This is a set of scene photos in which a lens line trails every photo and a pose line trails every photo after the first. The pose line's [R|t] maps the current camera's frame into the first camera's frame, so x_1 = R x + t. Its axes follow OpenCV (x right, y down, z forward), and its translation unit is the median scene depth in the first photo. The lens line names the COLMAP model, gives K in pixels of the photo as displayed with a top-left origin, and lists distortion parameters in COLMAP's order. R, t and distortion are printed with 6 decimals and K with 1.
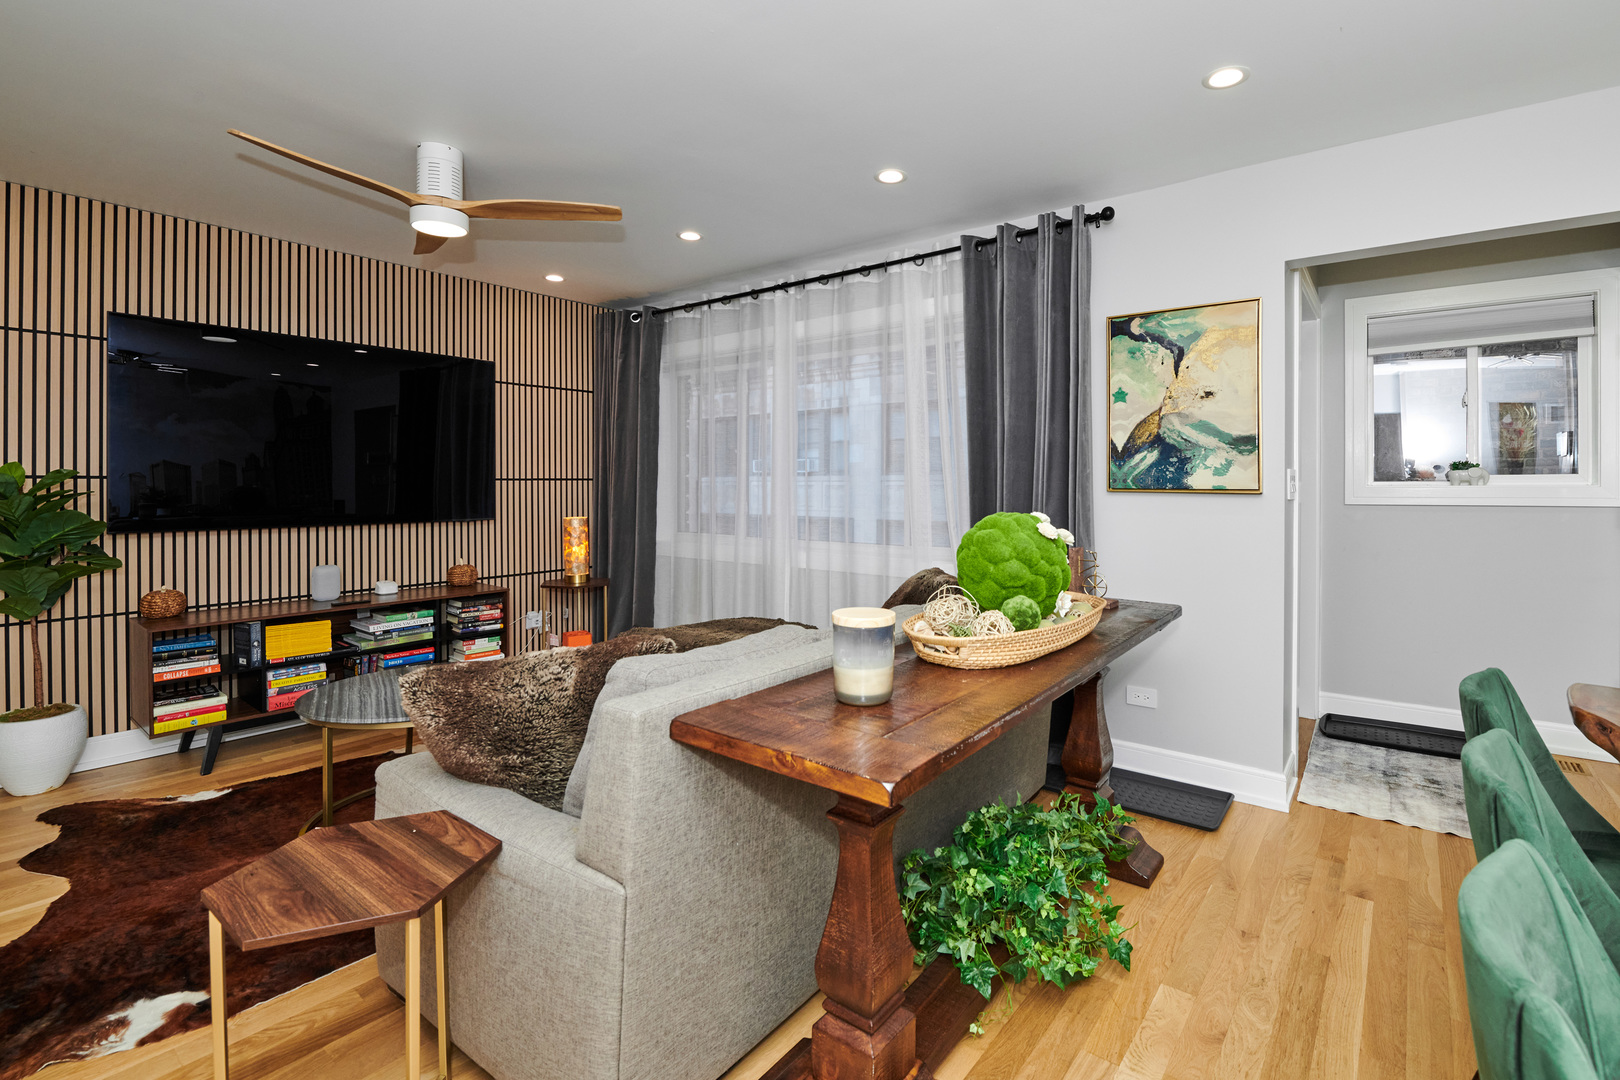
lens RADIAL K [[743.7, 0, 835.6], [0, 743.7, 480.9], [0, 0, 1]] dist [-0.005038, -0.000294]
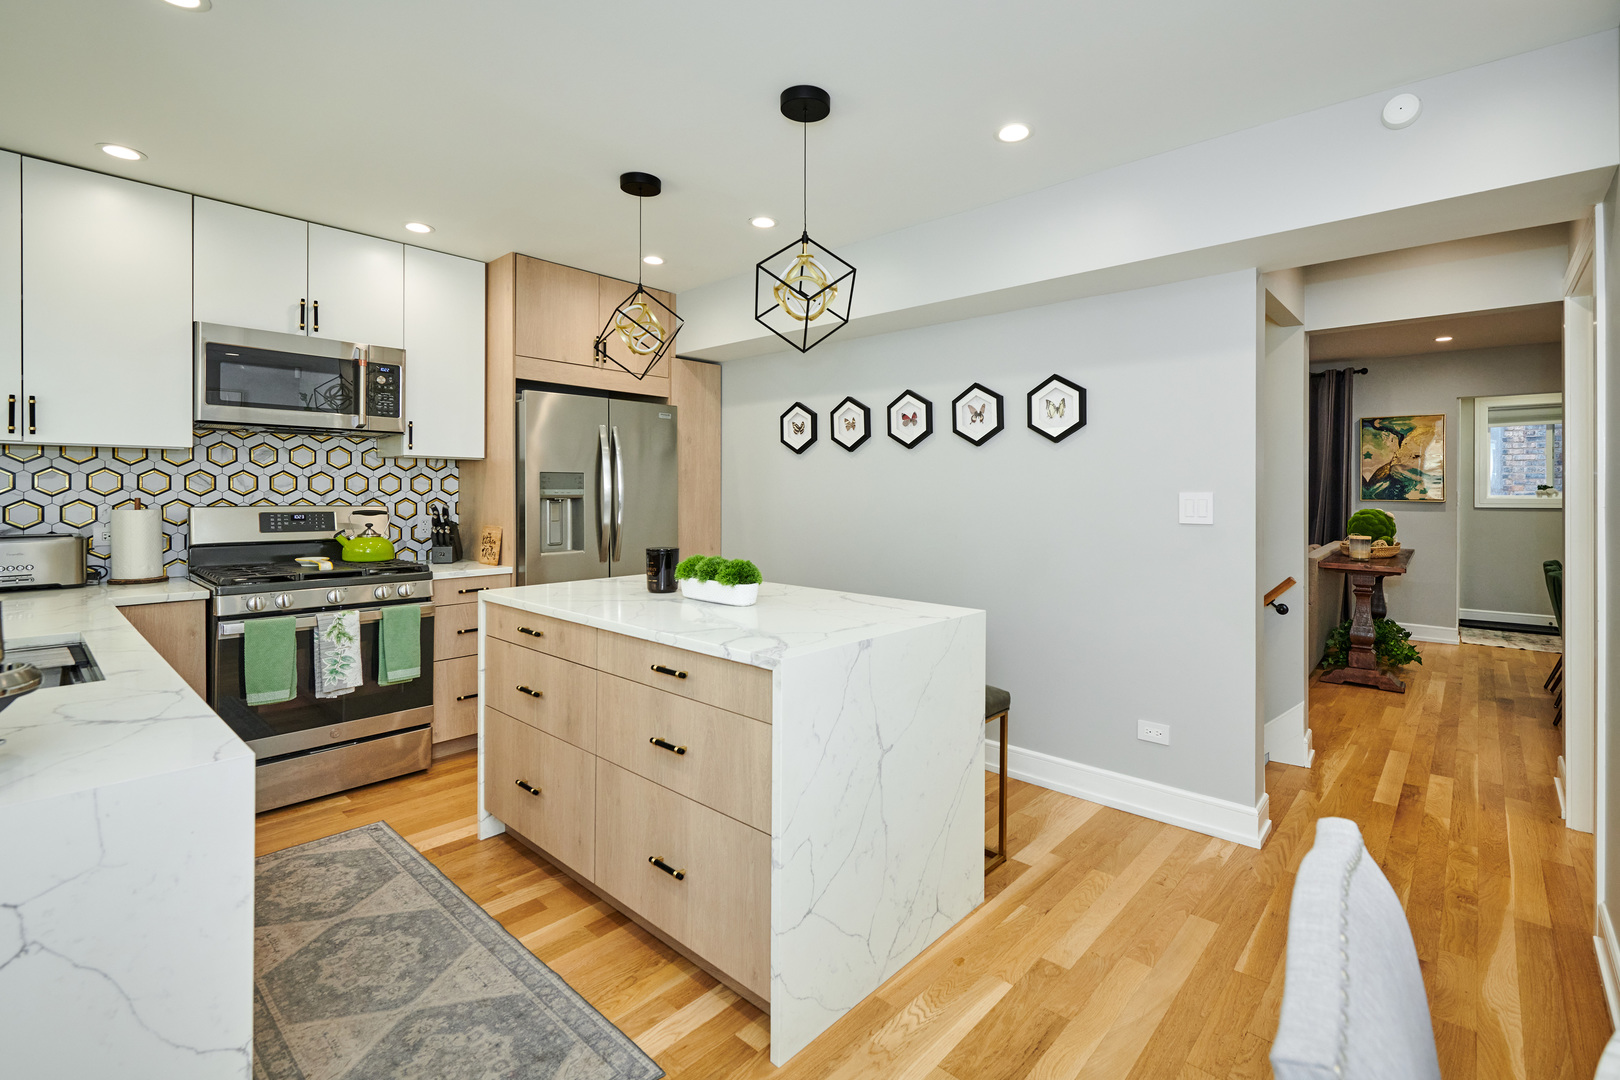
lens RADIAL K [[740.0, 0, 825.3], [0, 740.0, 500.0], [0, 0, 1]] dist [0.002308, 0.000171]
pose [[0.996664, -0.003879, -0.081519, -1.013853], [0.004846, 0.999920, 0.011669, -0.020537], [0.081467, -0.012025, 0.996604, -1.266250]]
